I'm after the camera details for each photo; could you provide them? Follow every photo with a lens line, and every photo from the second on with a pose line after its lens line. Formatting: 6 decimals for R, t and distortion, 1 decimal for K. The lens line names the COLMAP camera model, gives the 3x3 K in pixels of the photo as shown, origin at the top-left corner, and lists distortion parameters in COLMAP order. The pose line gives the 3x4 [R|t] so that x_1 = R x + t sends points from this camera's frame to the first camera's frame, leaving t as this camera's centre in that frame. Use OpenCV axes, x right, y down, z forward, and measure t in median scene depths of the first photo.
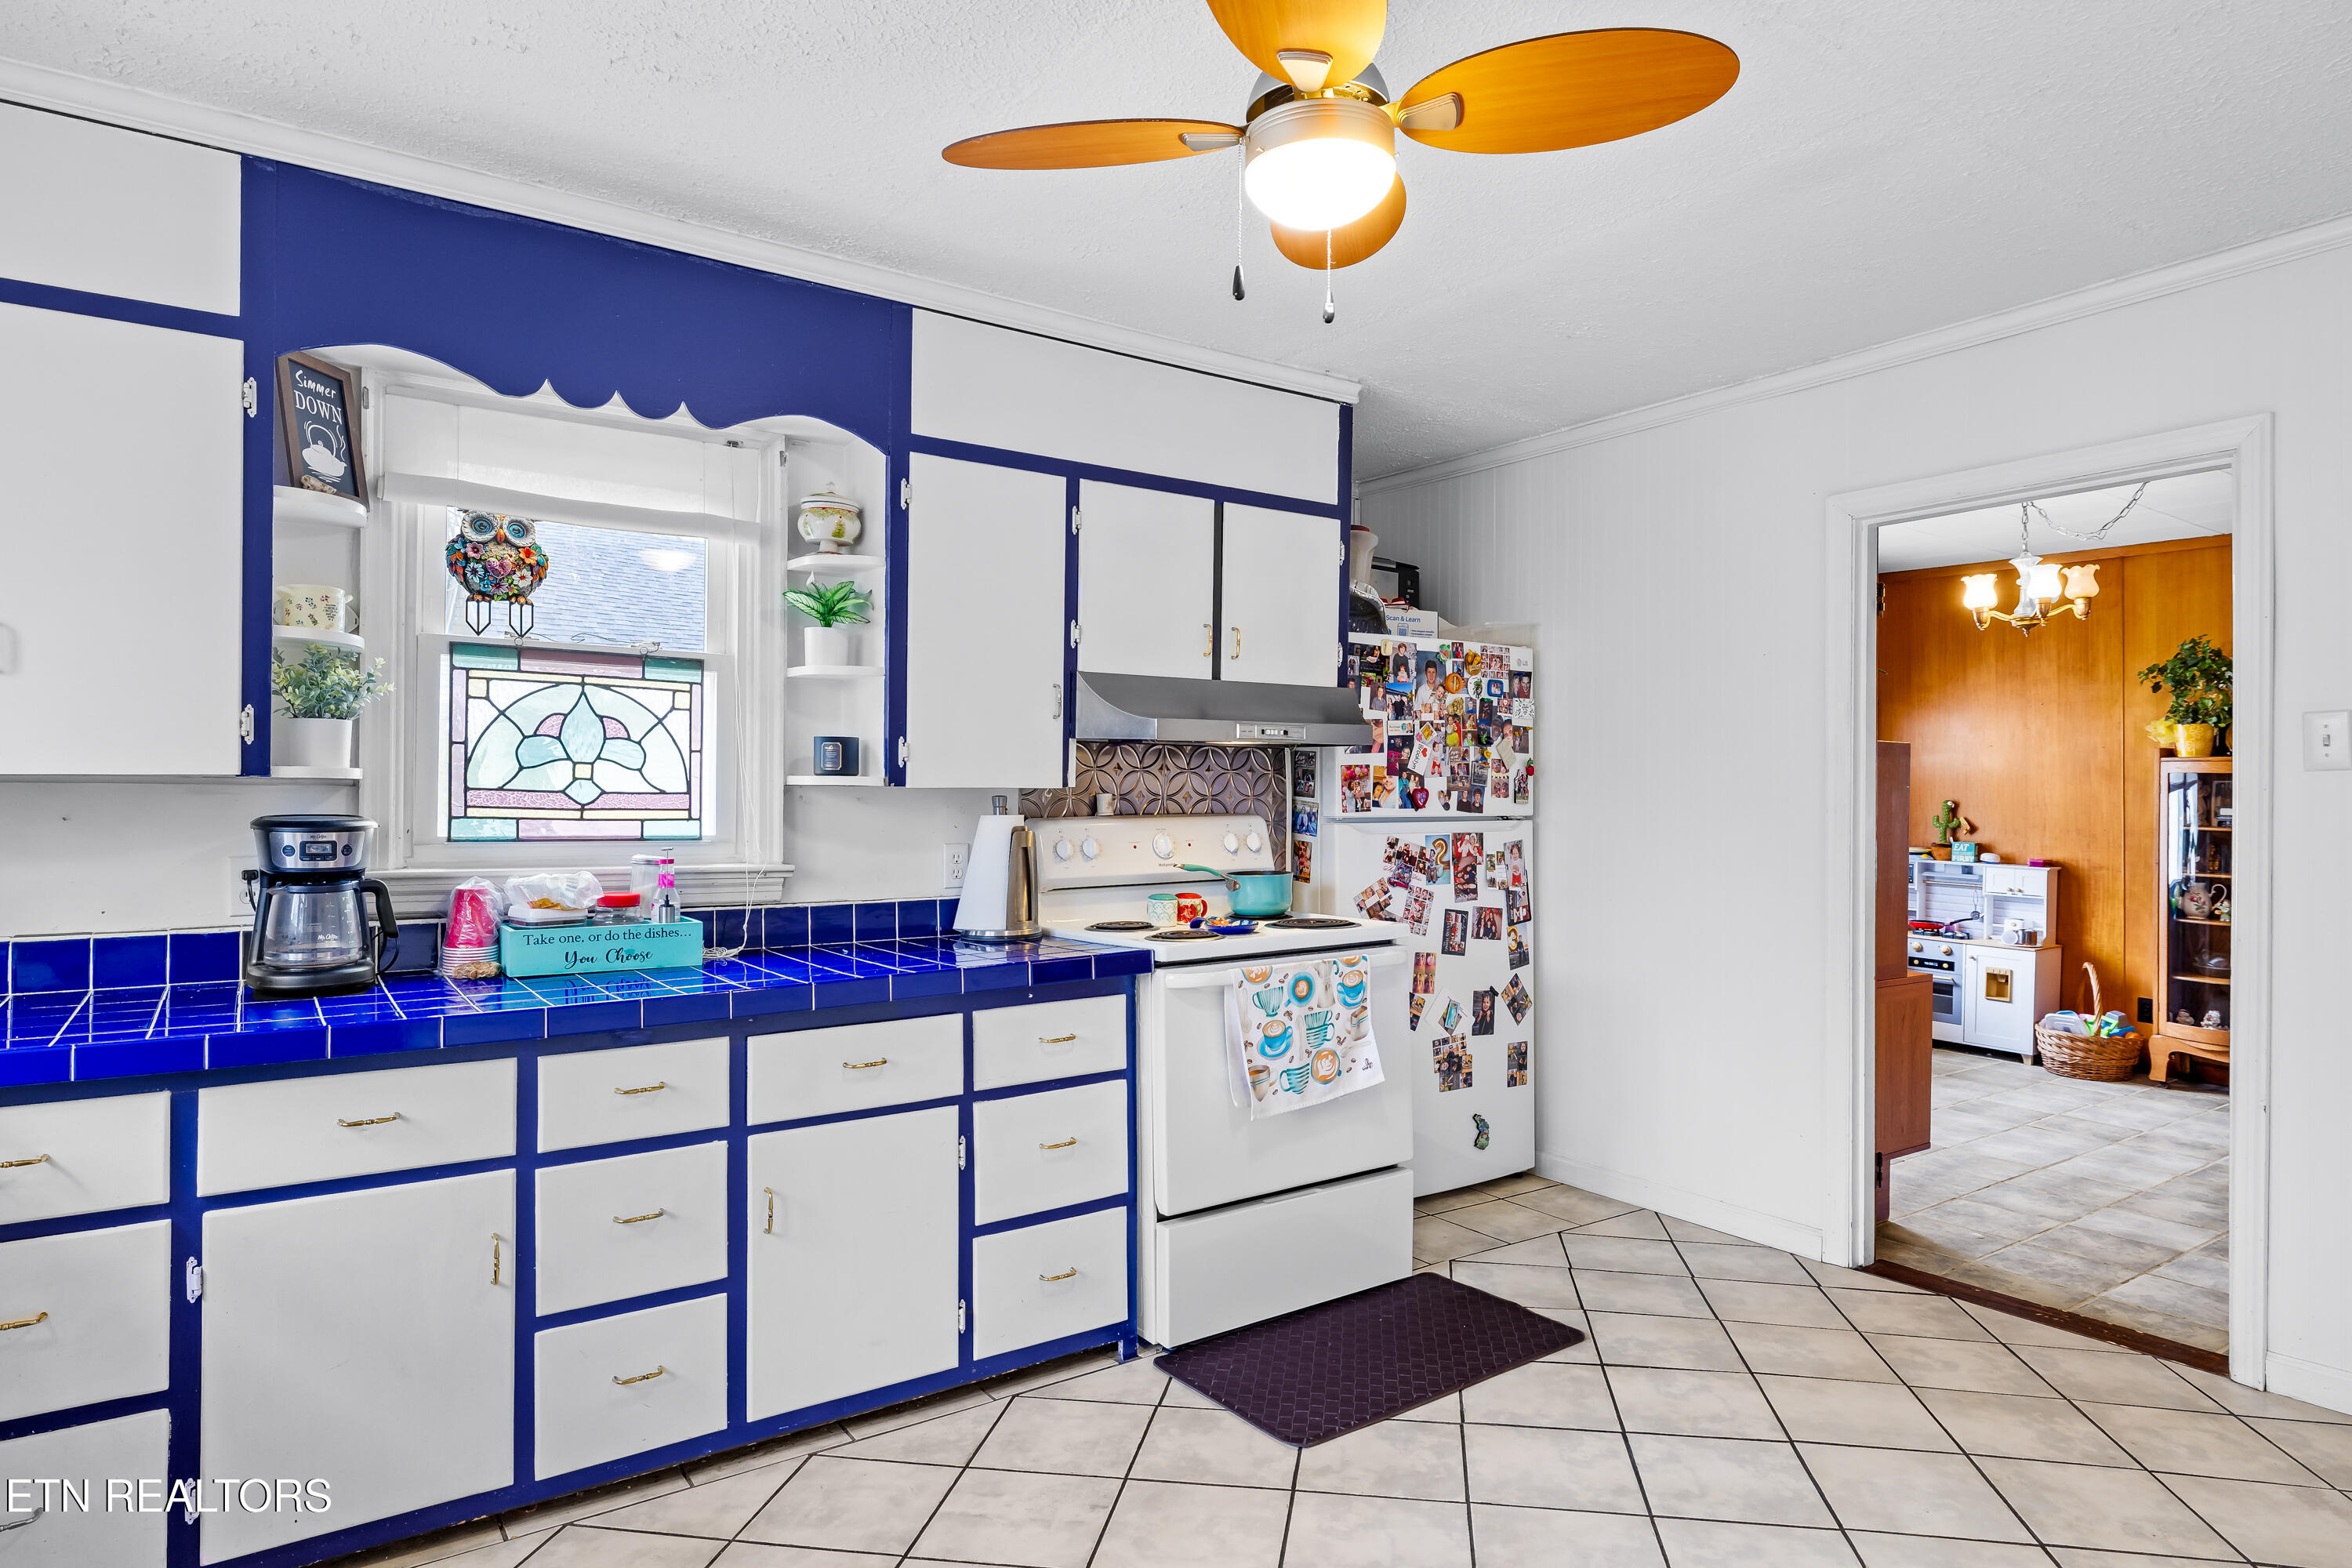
lens RADIAL K [[1353.8, 0, 1144.3], [0, 1353.8, 790.6], [0, 0, 1]] dist [-0.003100, 0.000940]
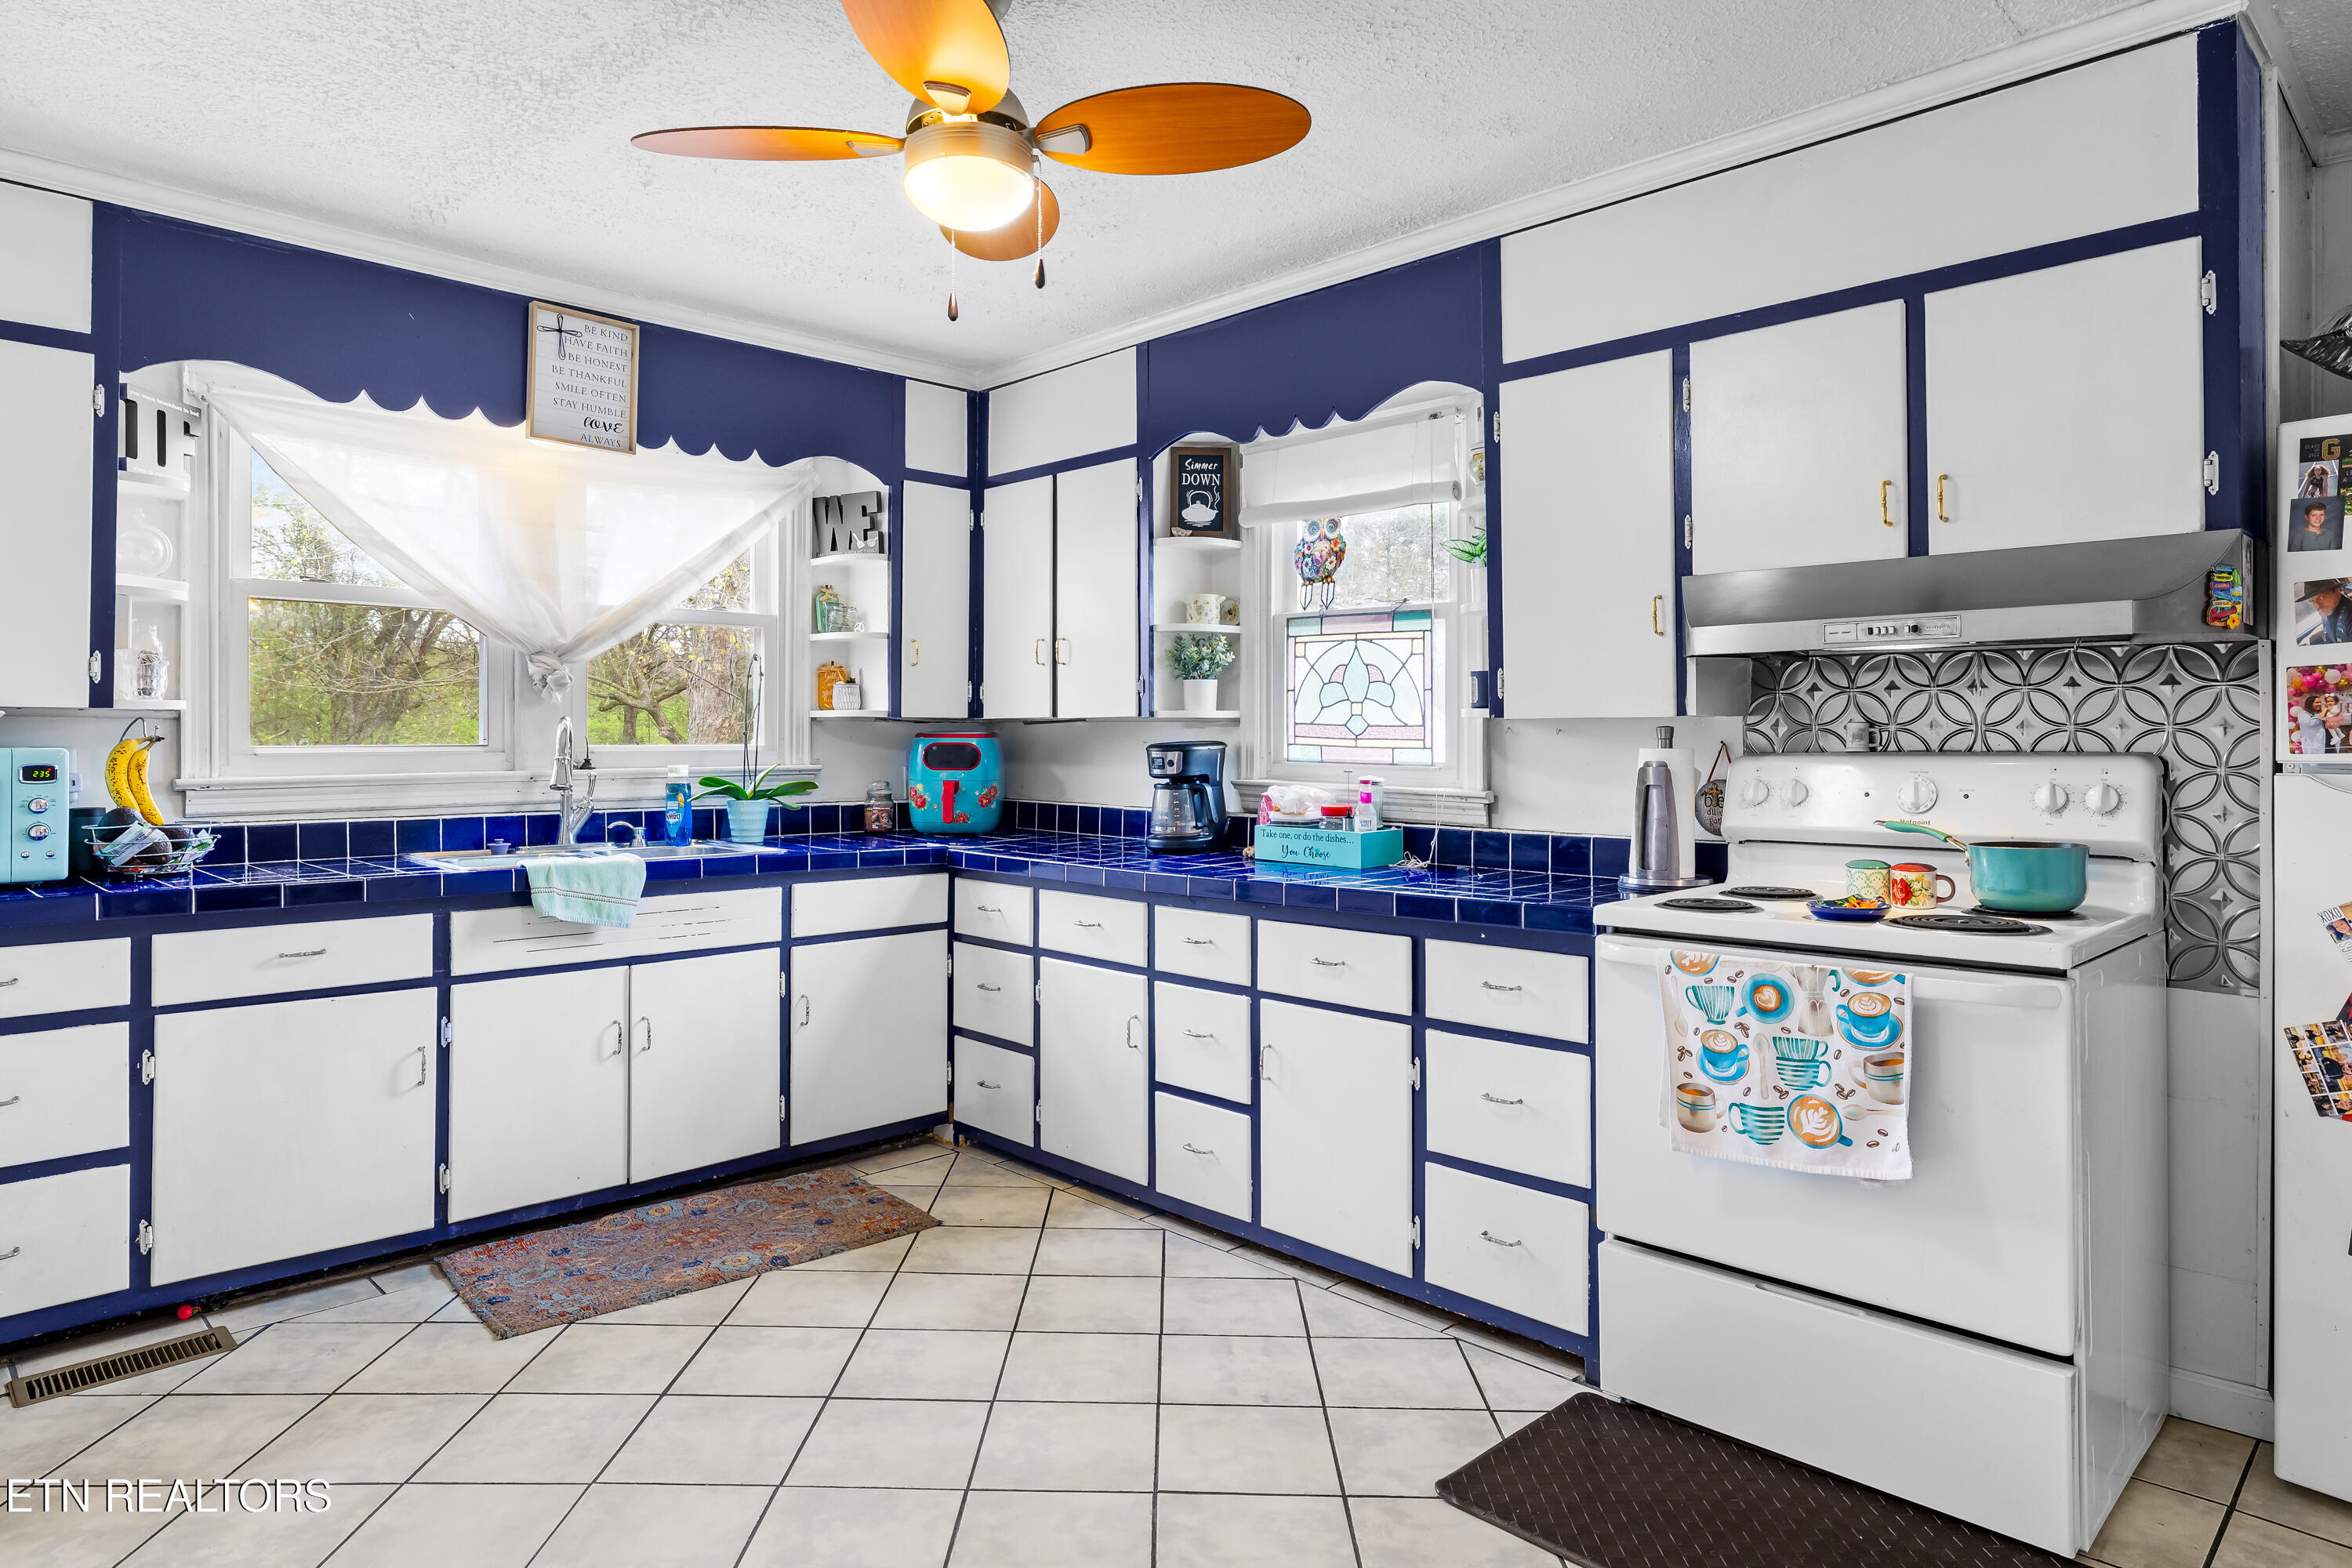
lens RADIAL K [[1353.8, 0, 1183.6], [0, 1353.8, 745.1], [0, 0, 1]] dist [-0.003100, 0.000940]
pose [[0.176700, 0.007643, -0.984235, 0.783266], [0.003843, 0.999957, 0.008455, 0.008056], [0.984257, -0.005277, 0.176663, 0.598481]]
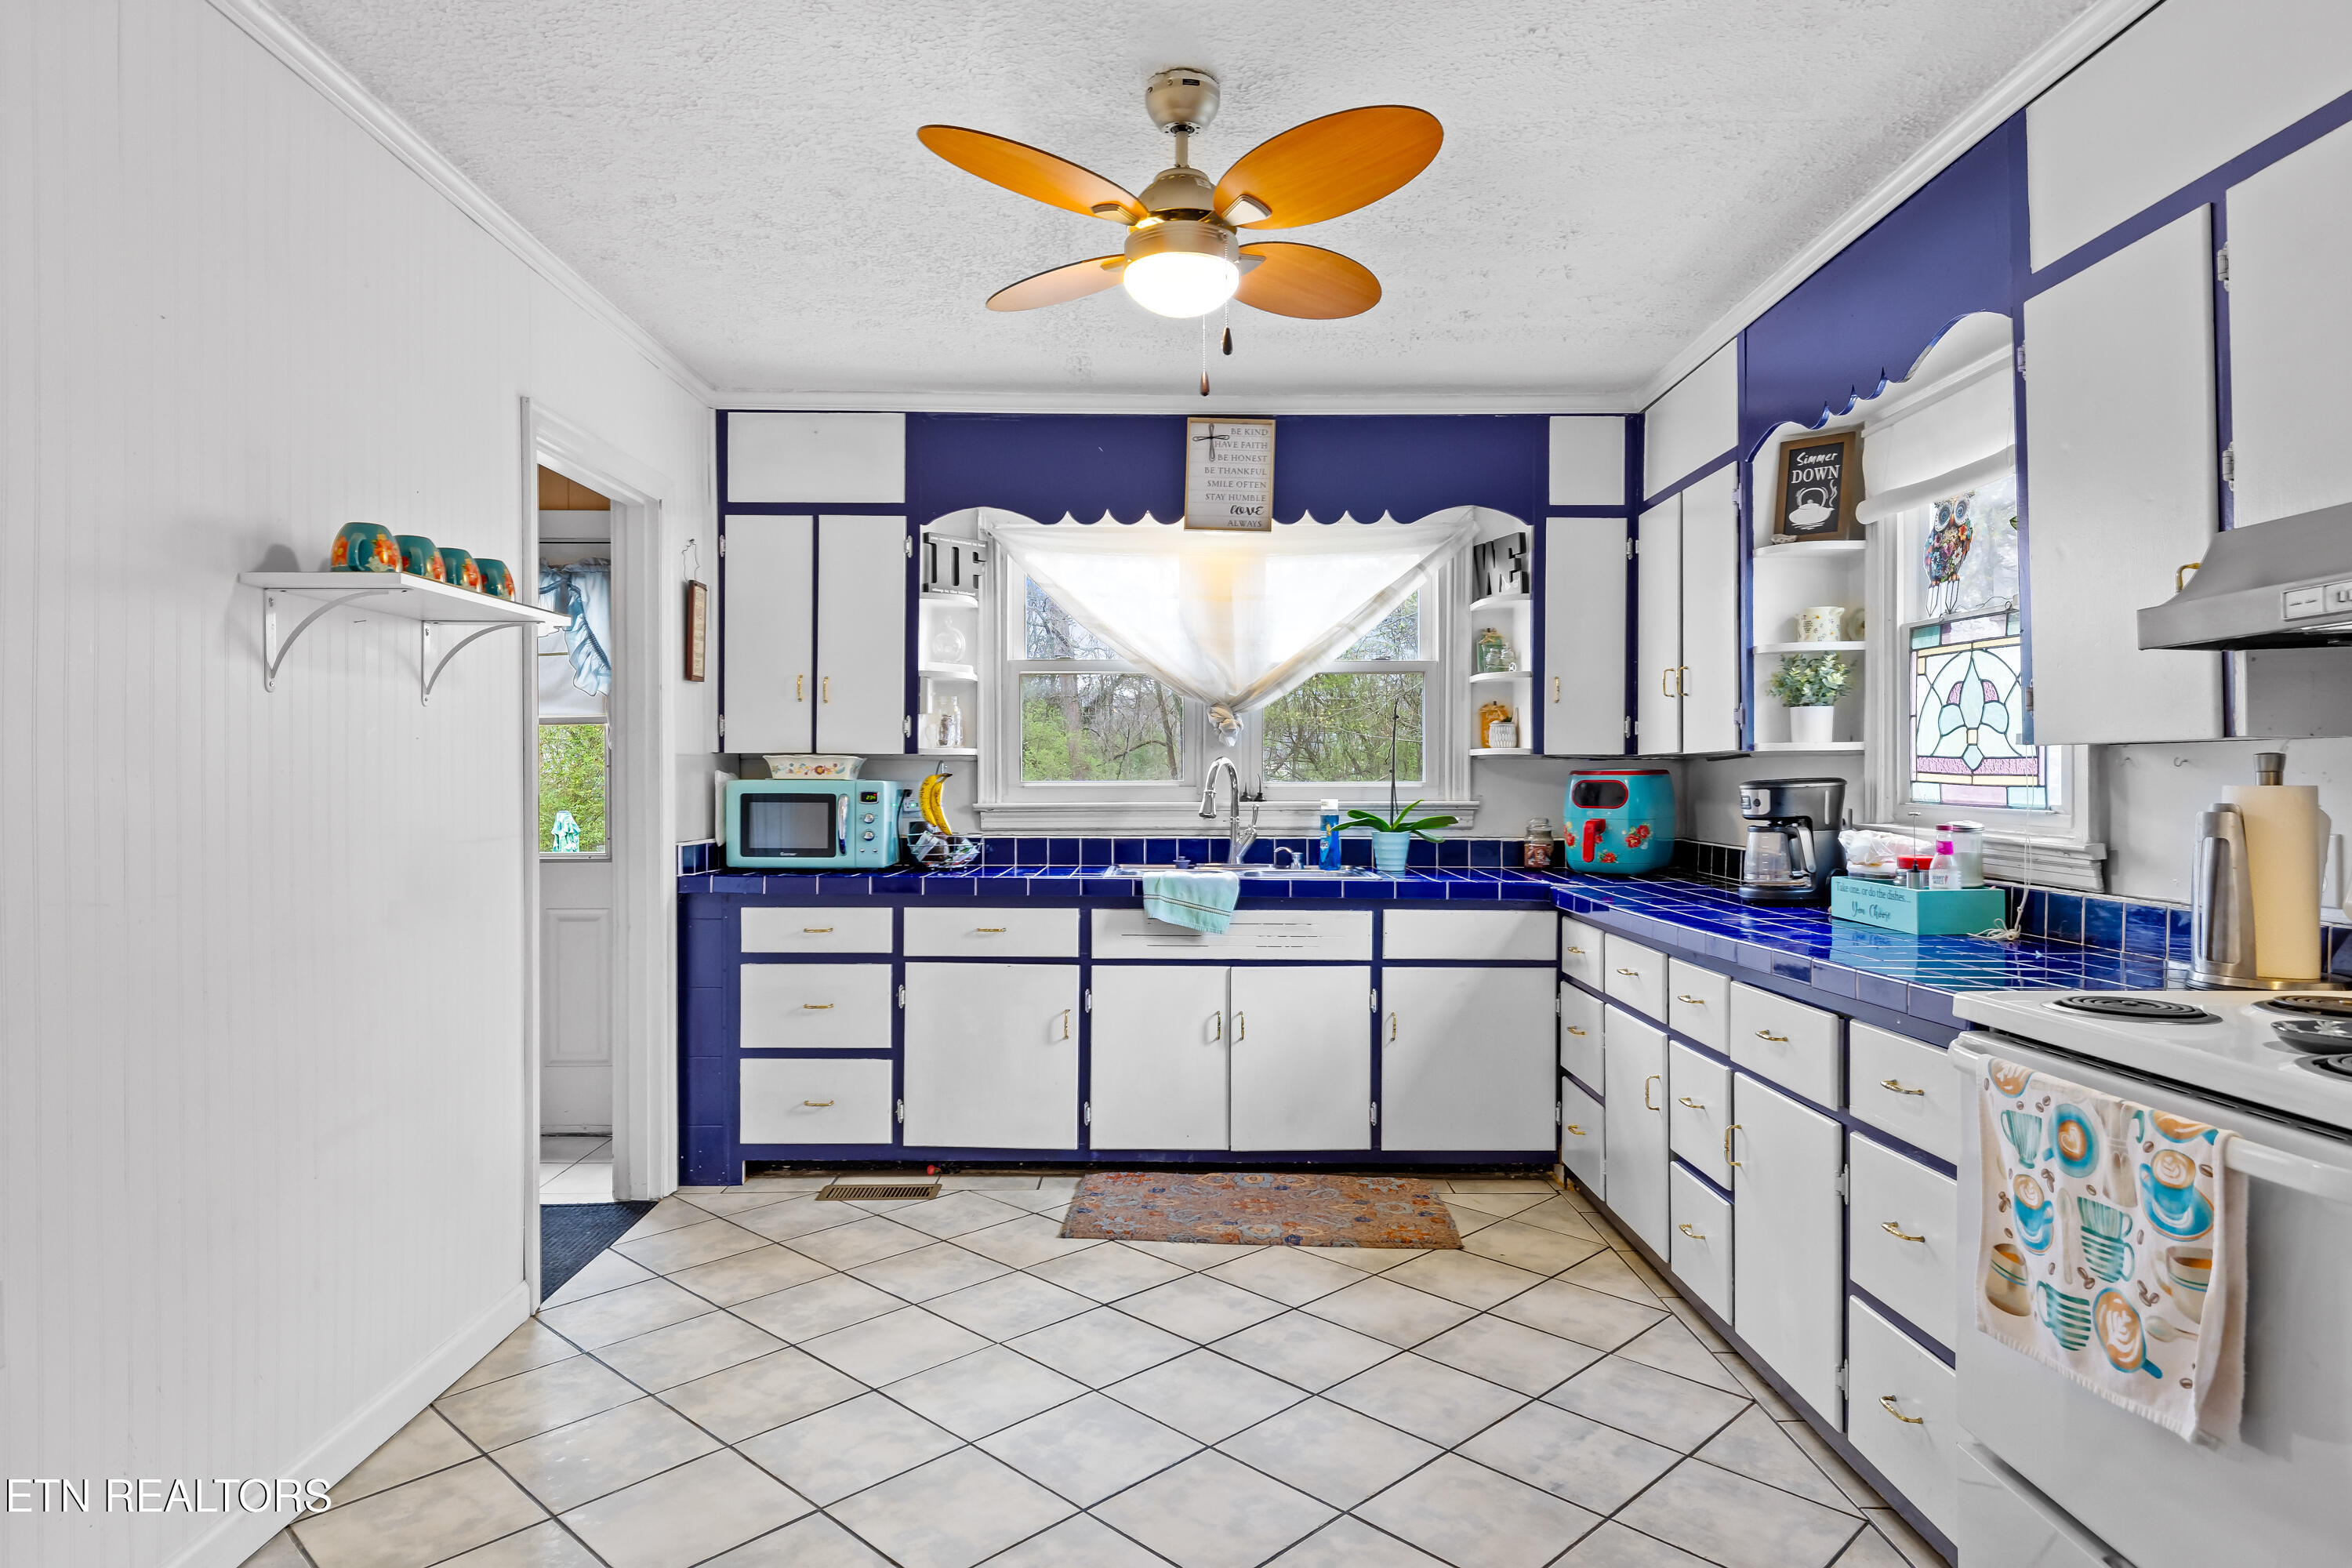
lens RADIAL K [[1353.8, 0, 1181.7], [0, 1353.8, 791.1], [0, 0, 1]] dist [-0.003100, 0.000940]
pose [[-0.556918, 0.008668, -0.830522, 0.728658], [0.003713, 0.999962, 0.007947, 0.015582], [0.830559, 0.001342, -0.556929, 1.042149]]
